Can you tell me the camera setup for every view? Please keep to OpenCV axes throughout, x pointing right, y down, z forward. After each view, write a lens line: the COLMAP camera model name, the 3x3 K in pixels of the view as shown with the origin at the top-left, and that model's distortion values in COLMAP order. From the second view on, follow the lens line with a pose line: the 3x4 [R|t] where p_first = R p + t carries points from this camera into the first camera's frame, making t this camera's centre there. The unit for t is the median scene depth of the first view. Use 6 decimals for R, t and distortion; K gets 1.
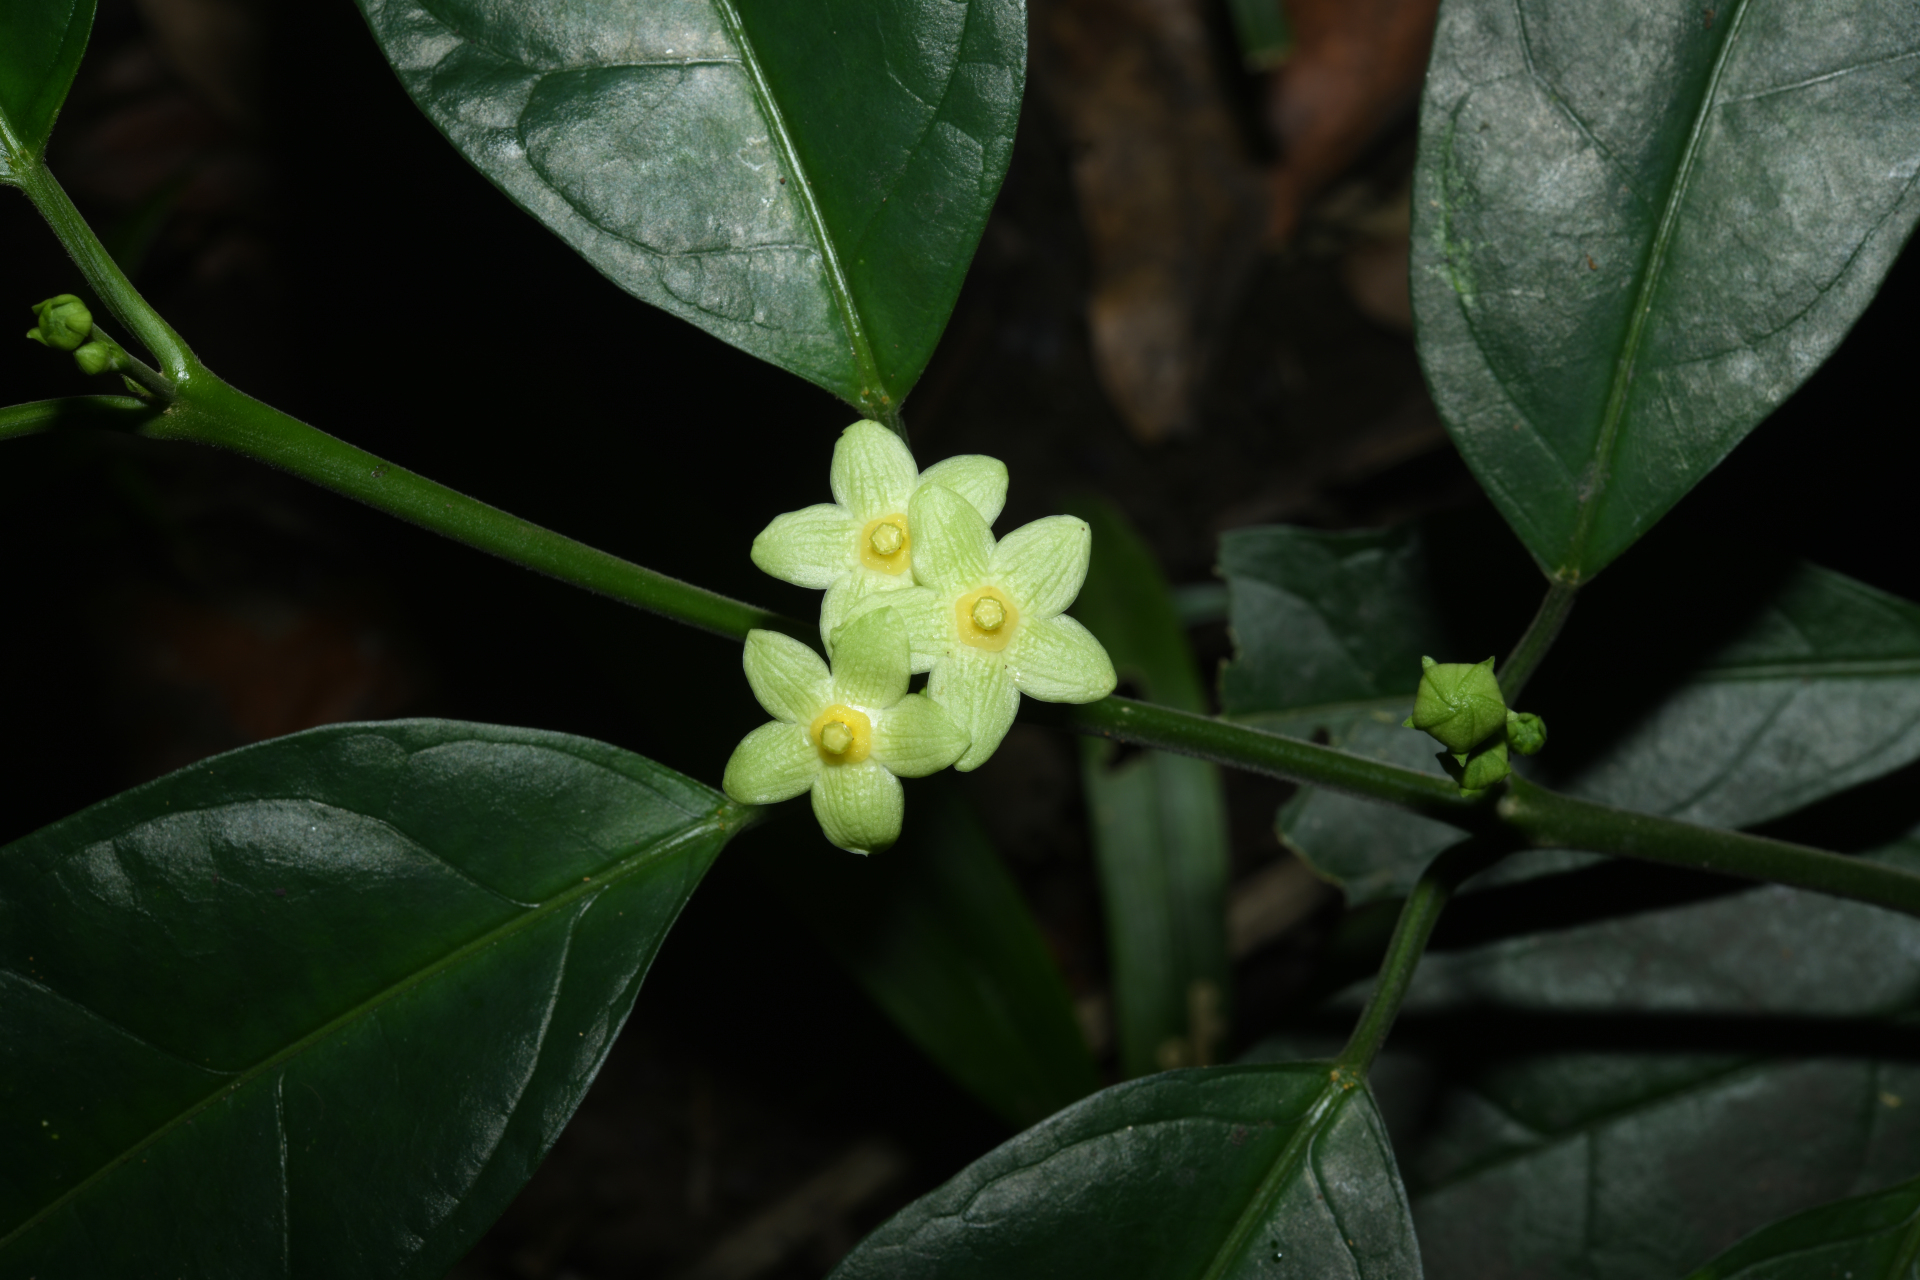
lens RADIAL K [[3390.1, 0, 960.9], [0, 3390.1, 631.1], [0, 0, 1]] dist [-0.054395, 0.000000]
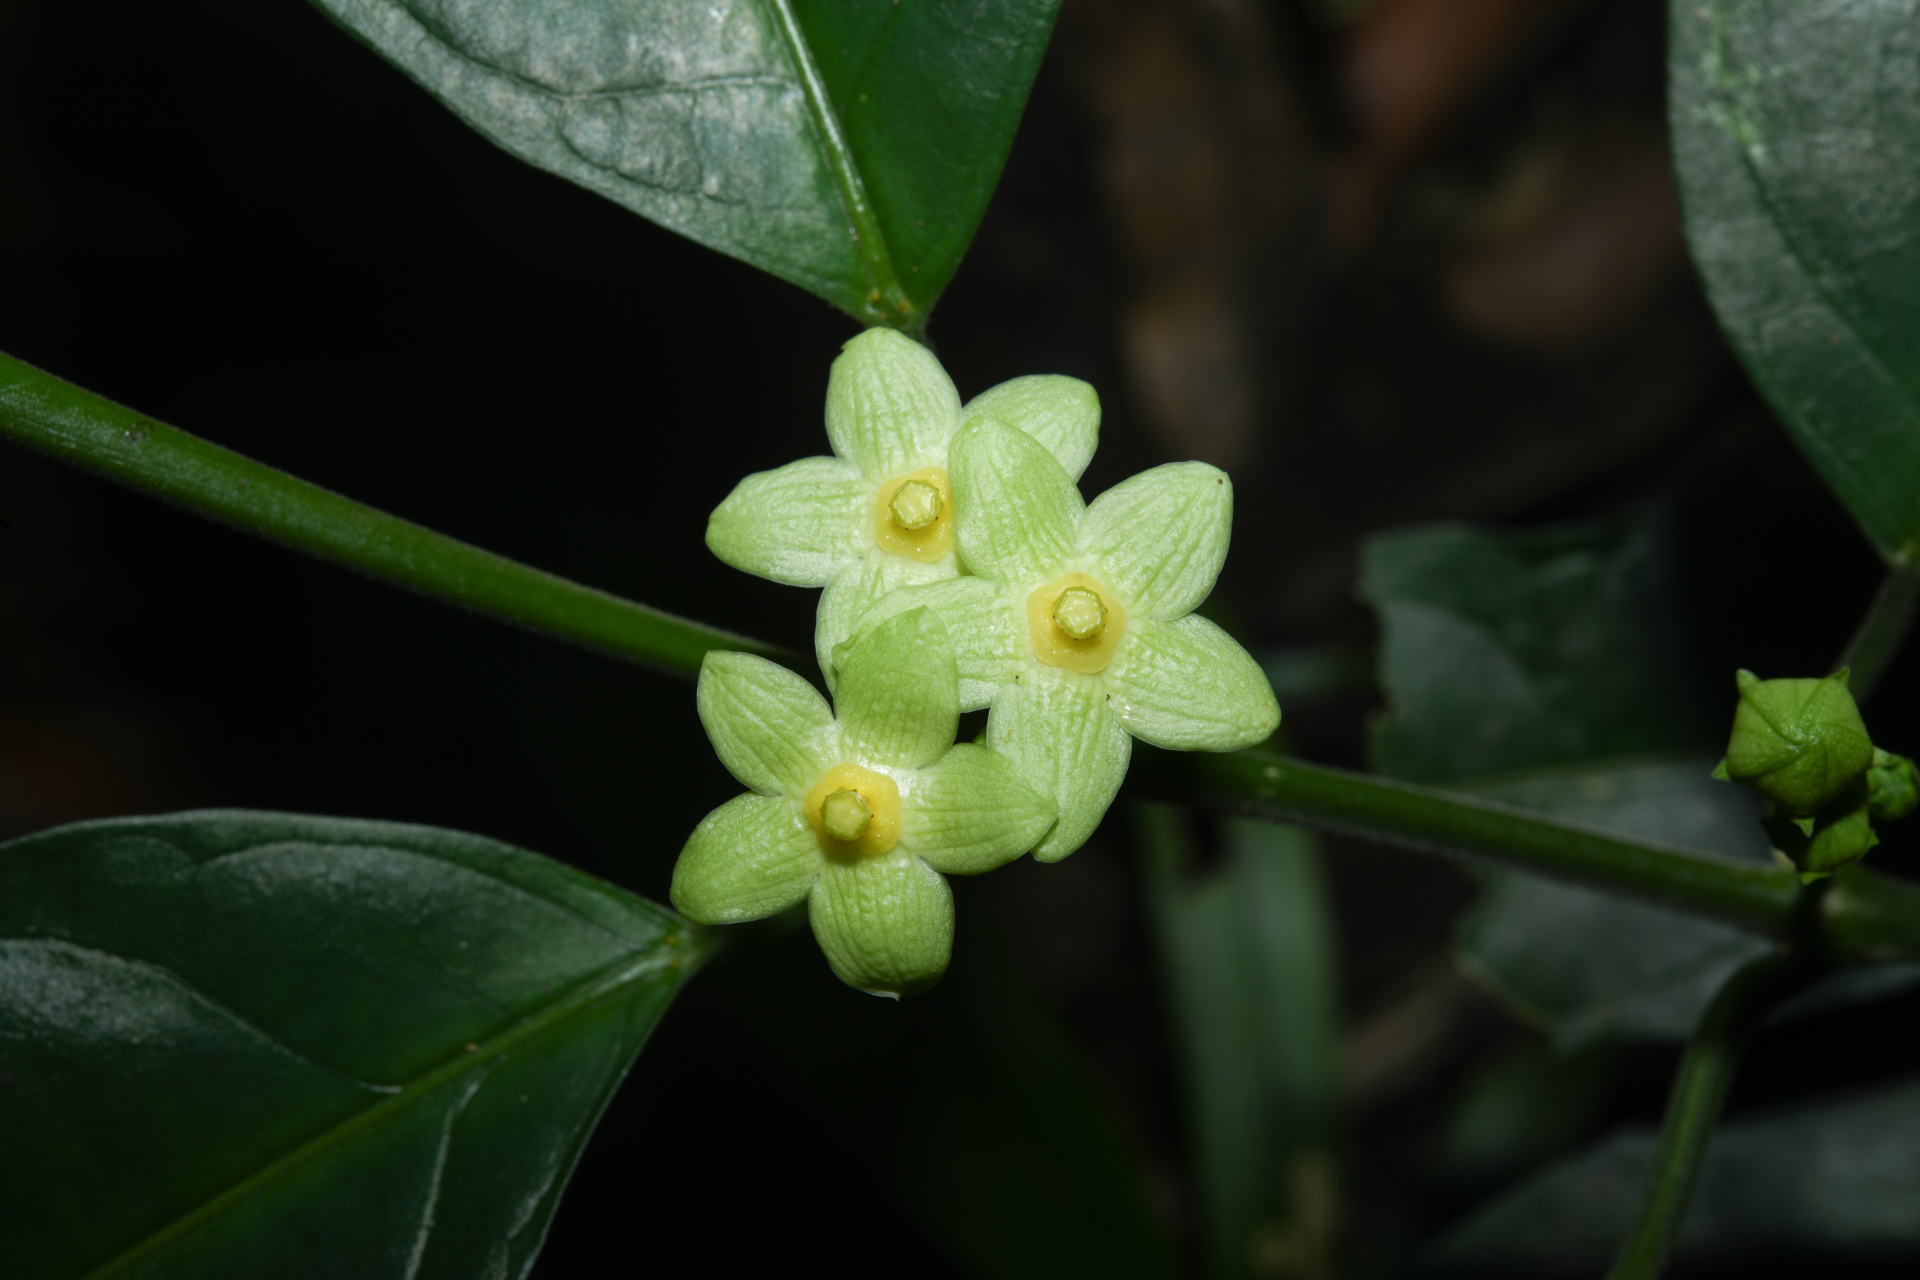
lens RADIAL K [[3390.1, 0, 955.6], [0, 3390.1, 650.9], [0, 0, 1]] dist [-0.054395, 0.000000]
pose [[0.999624, -0.027115, 0.004033, -0.016766], [0.027250, 0.998888, -0.038481, 0.024161], [-0.002985, 0.038576, 0.999251, 0.340149]]
